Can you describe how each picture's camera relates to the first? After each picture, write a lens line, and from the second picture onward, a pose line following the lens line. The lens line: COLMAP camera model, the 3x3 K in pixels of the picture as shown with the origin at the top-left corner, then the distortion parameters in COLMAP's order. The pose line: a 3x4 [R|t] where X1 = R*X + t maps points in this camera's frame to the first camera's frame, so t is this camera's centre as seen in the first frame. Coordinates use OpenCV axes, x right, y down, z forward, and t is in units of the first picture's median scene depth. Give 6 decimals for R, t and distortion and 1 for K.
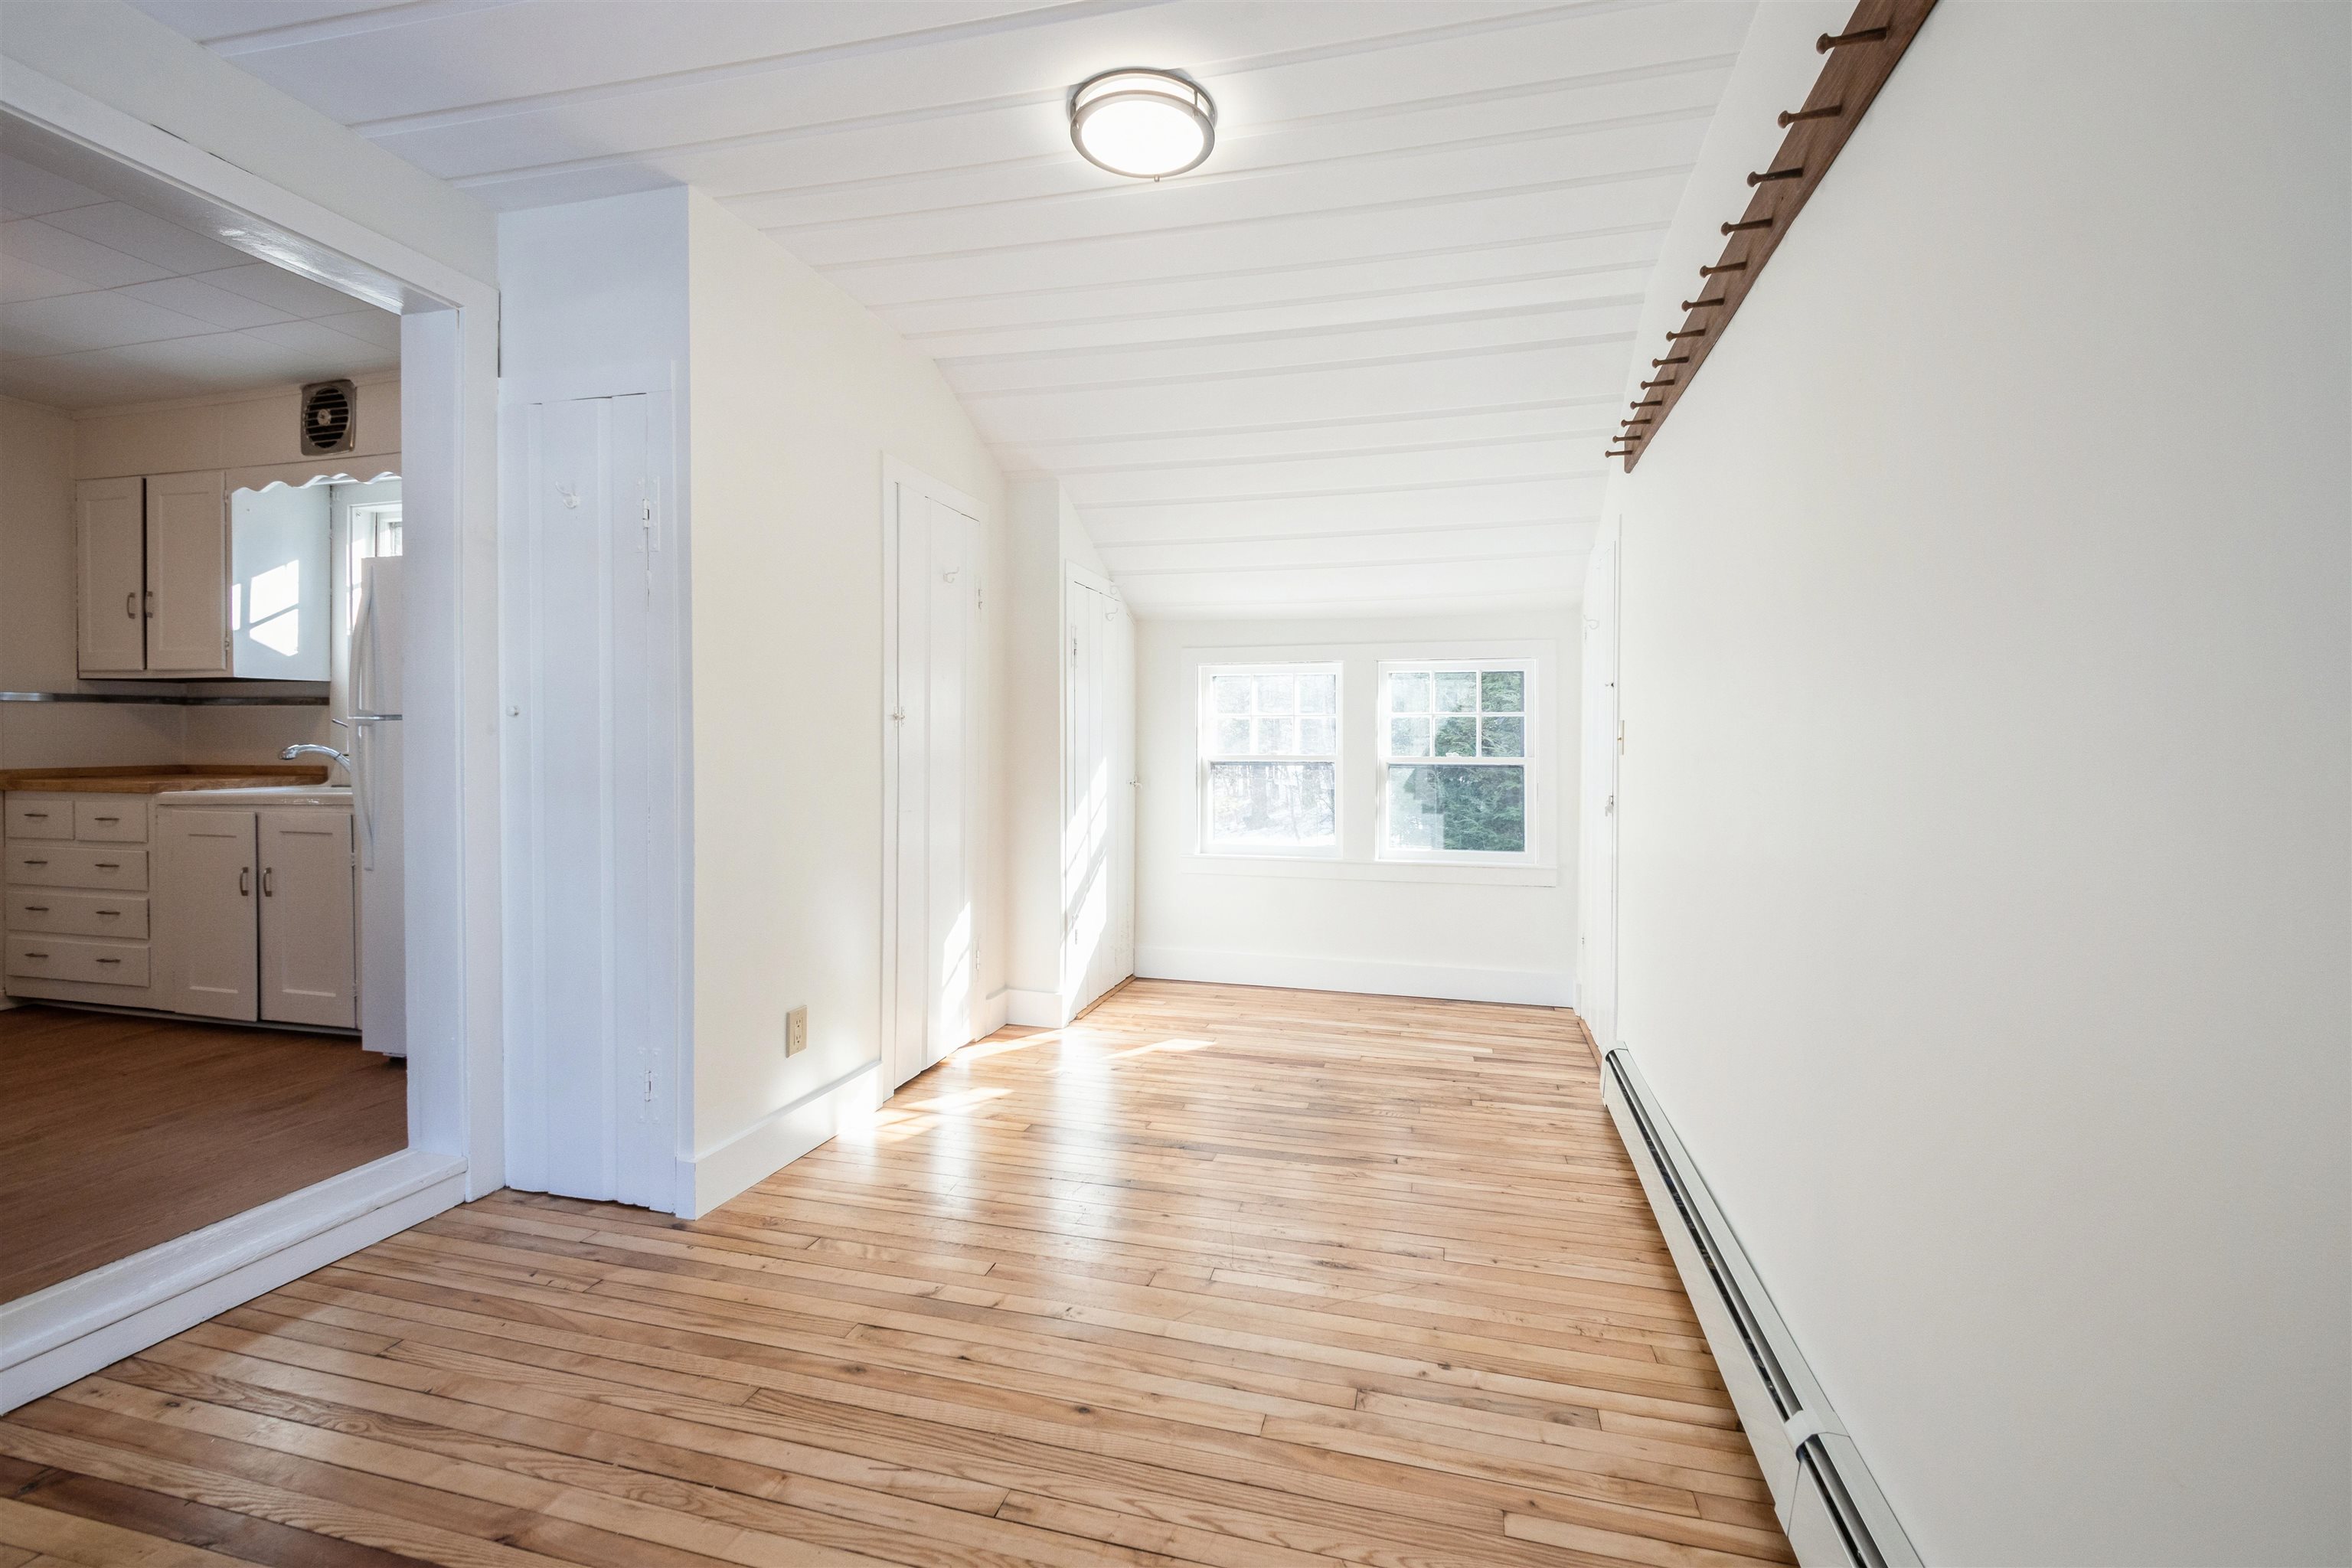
lens RADIAL K [[977.8, 0, 1204.3], [0, 977.8, 738.7], [0, 0, 1]] dist [0.001329, -0.000063]
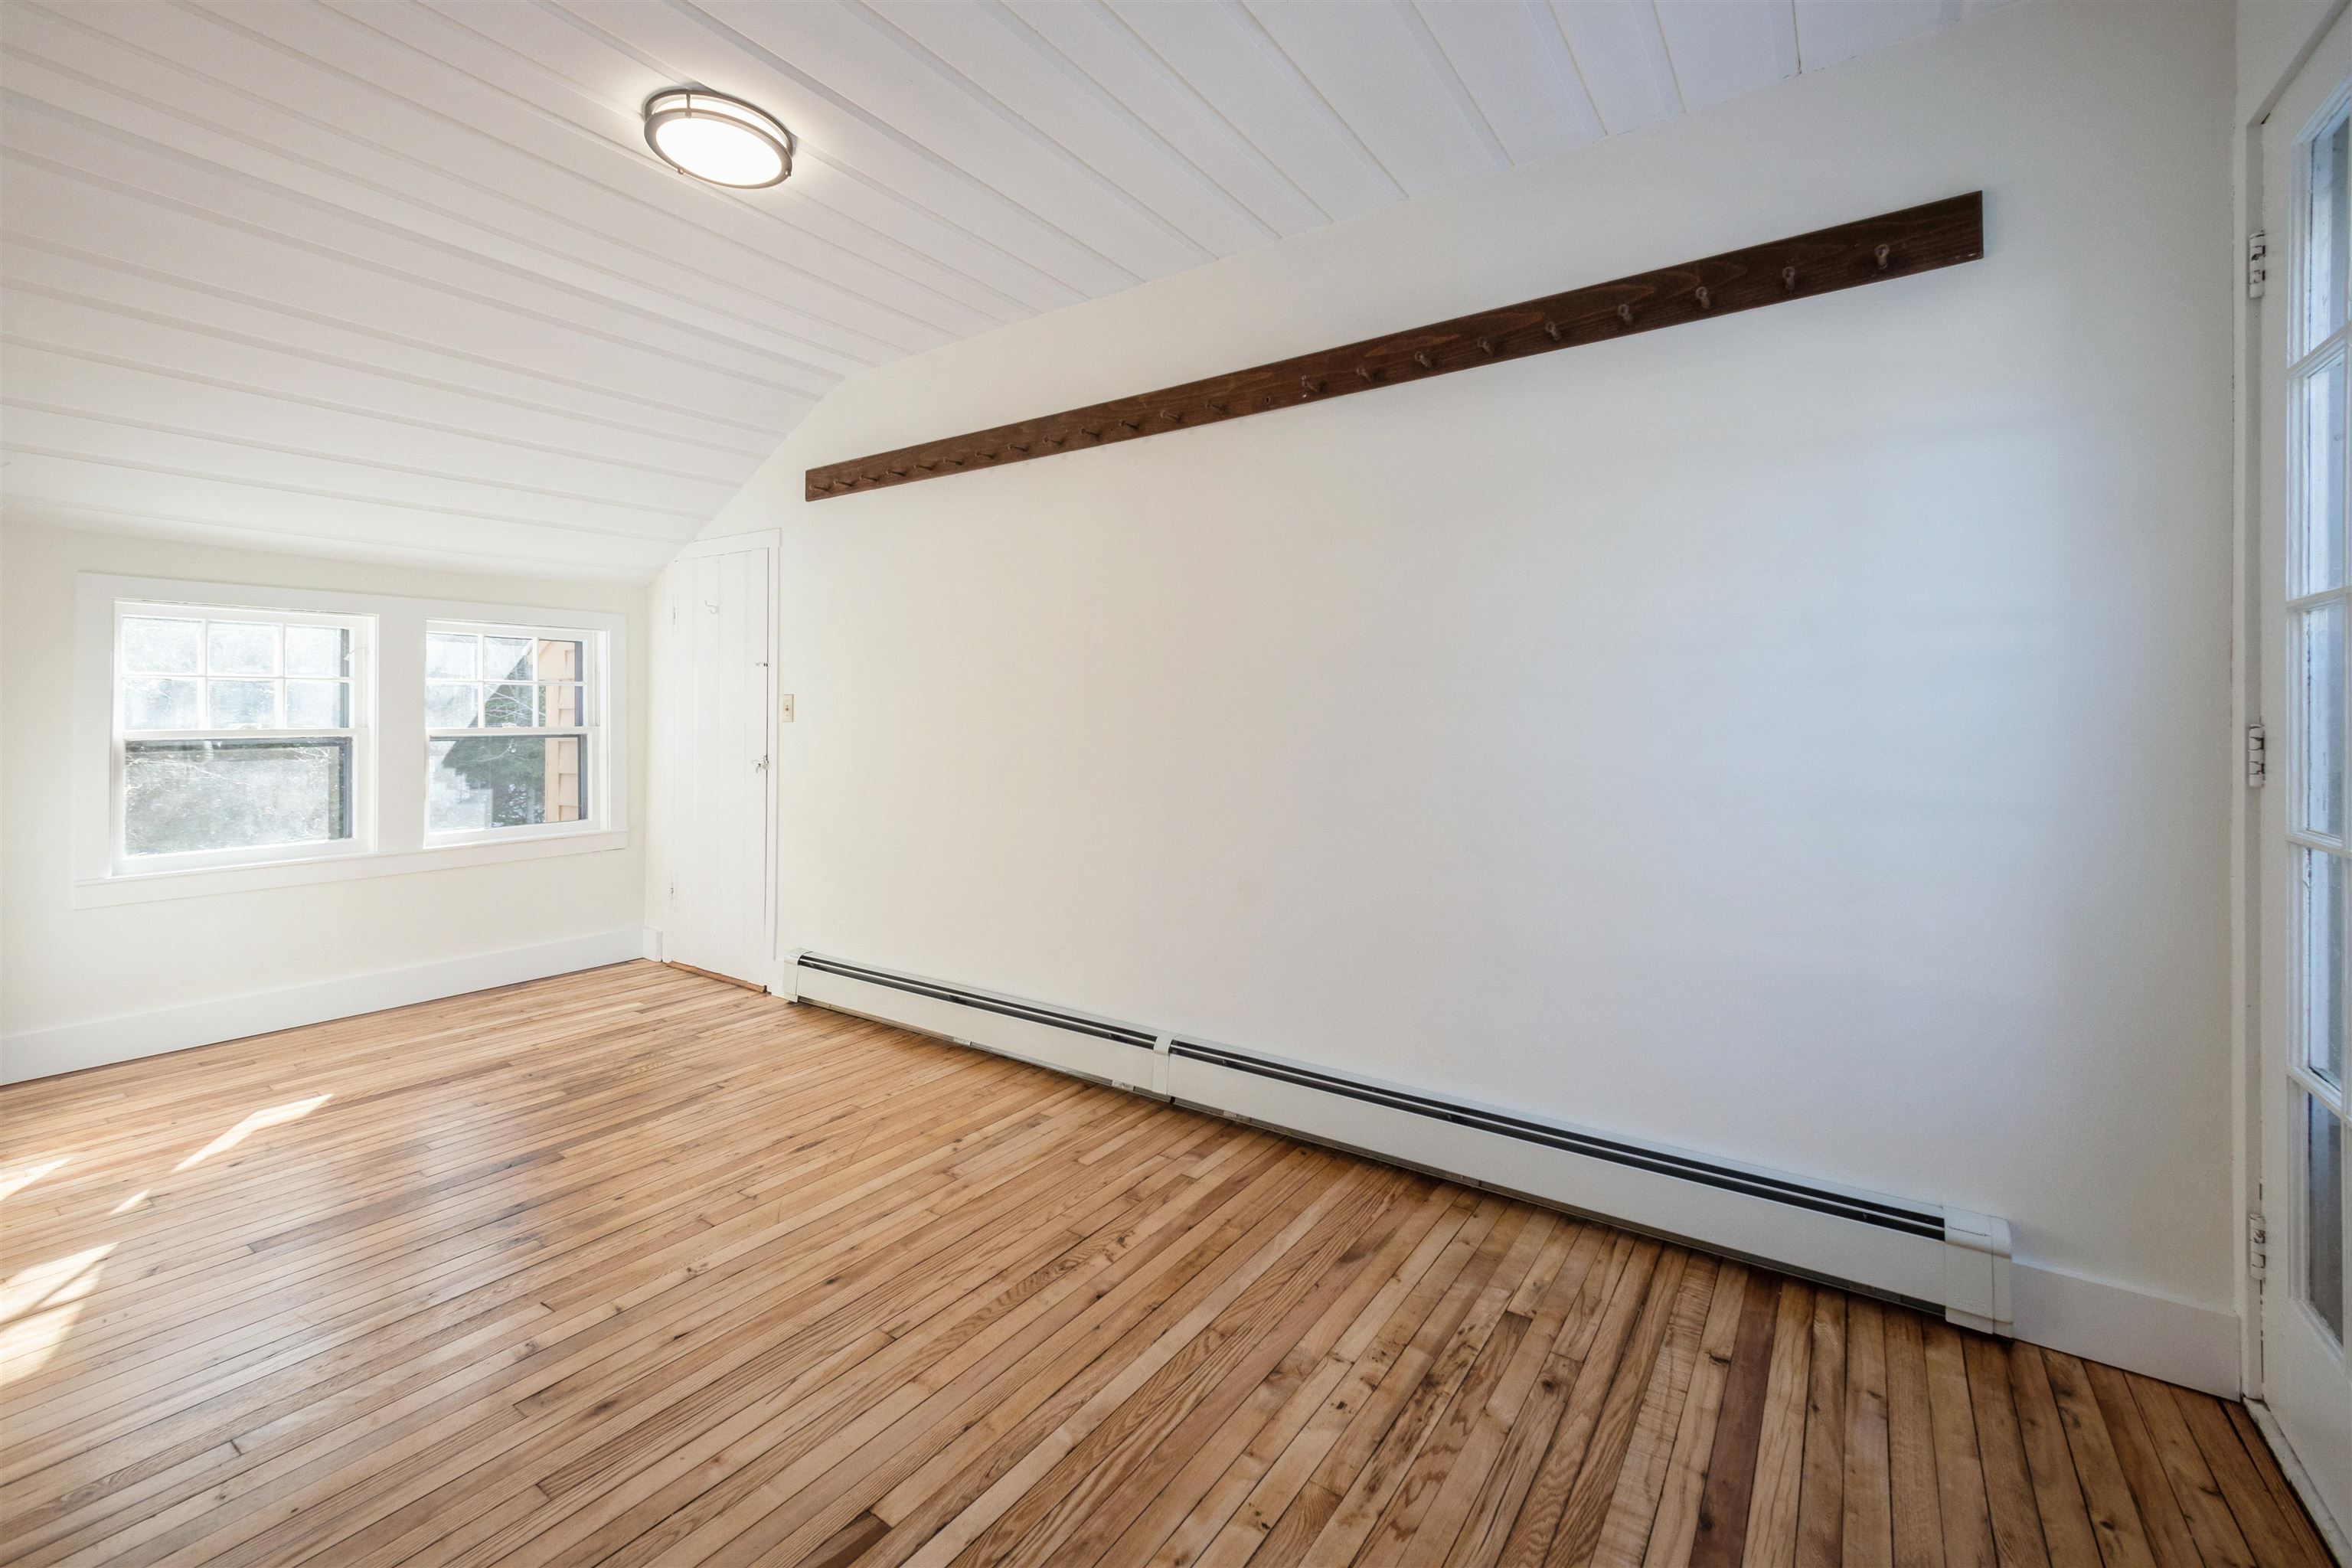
lens RADIAL K [[991.8, 0, 1147.6], [0, 991.8, 654.6], [0, 0, 1]] dist [0.002401, -0.000969]
pose [[0.363187, 0.052787, 0.930220, -0.569753], [0.000494, 0.998383, -0.056848, 0.005312], [-0.931716, 0.021106, 0.362574, 0.105378]]
